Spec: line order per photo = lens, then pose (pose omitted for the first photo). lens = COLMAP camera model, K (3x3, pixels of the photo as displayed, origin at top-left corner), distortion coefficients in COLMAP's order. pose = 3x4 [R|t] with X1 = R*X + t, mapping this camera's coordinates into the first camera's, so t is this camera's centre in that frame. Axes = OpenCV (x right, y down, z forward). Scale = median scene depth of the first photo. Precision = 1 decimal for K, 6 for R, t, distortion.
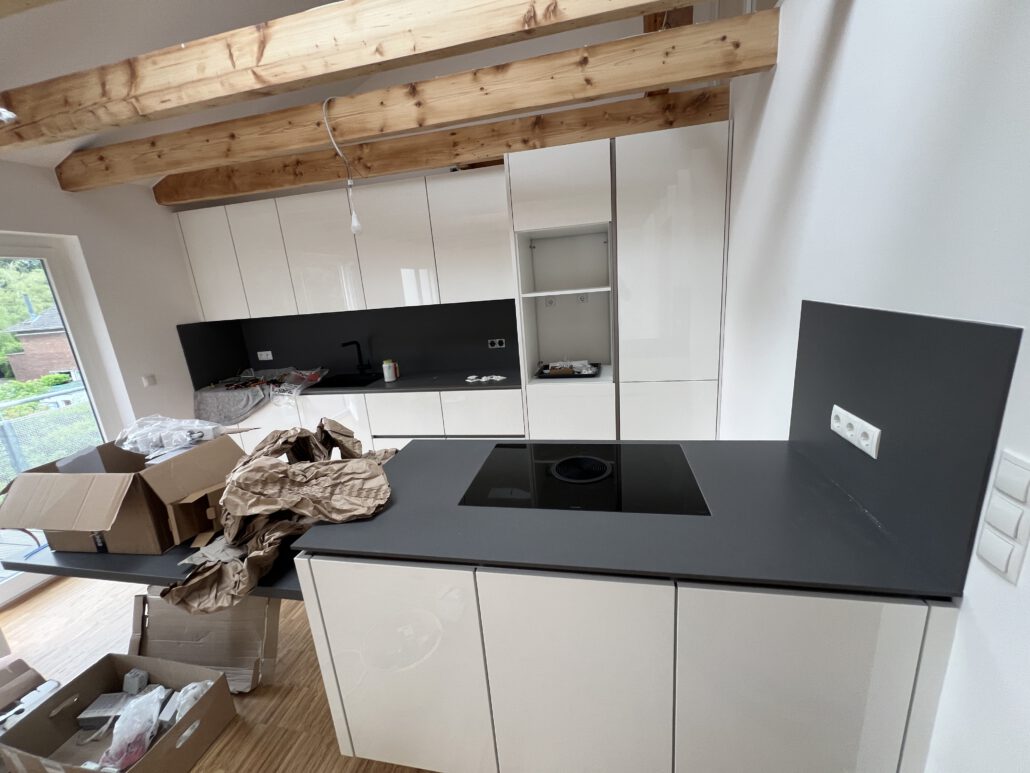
lens RADIAL K [[411.3, 0, 519.1], [0, 411.3, 382.9], [0, 0, 1]] dist [-0.005100, 0.001618]
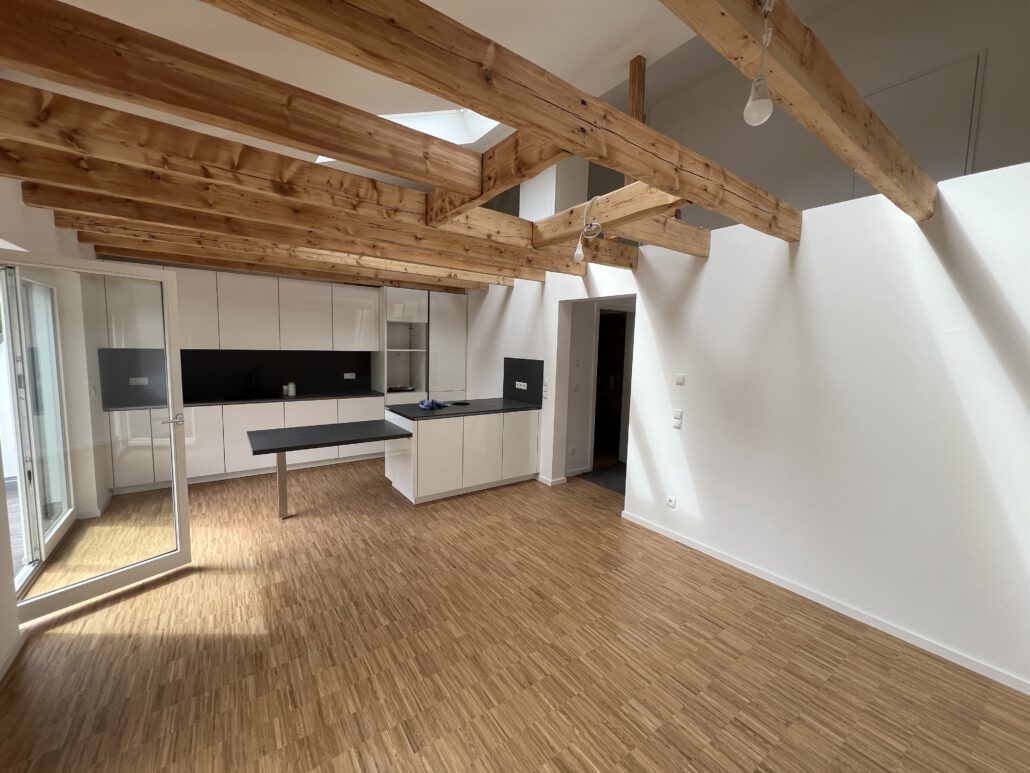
lens RADIAL K [[408.3, 0, 515.3], [0, 408.3, 385.4], [0, 0, 1]] dist [-0.001962, -0.000076]
pose [[0.665488, 0.023719, 0.746032, -1.636910], [0.099101, 0.987839, -0.119808, 0.410878], [-0.739801, 0.153663, 0.655044, -1.197671]]
